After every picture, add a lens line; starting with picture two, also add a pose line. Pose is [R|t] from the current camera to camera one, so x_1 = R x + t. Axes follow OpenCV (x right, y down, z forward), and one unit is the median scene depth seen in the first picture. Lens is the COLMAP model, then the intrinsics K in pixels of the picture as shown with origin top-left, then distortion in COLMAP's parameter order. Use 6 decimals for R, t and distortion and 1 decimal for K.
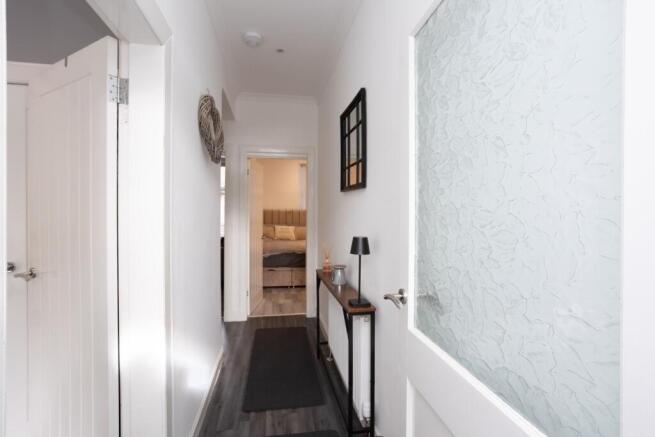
lens RADIAL K [[308.4, 0, 327.5], [0, 308.4, 218.5], [0, 0, 1]] dist [-0.034005, 0.000074]
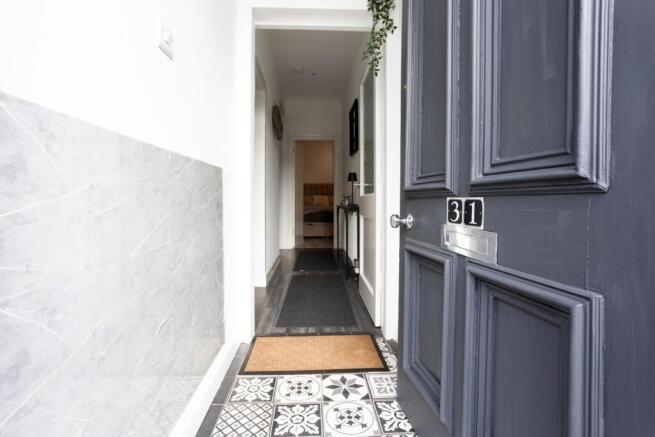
lens RADIAL K [[322.6, 0, 325.9], [0, 322.6, 211.2], [0, 0, 1]] dist [-0.029607, 0.037351]
pose [[0.991327, -0.002463, -0.131394, 0.070965], [0.004015, 0.999925, 0.011542, 0.097034], [0.131356, -0.011969, 0.991263, -0.384682]]
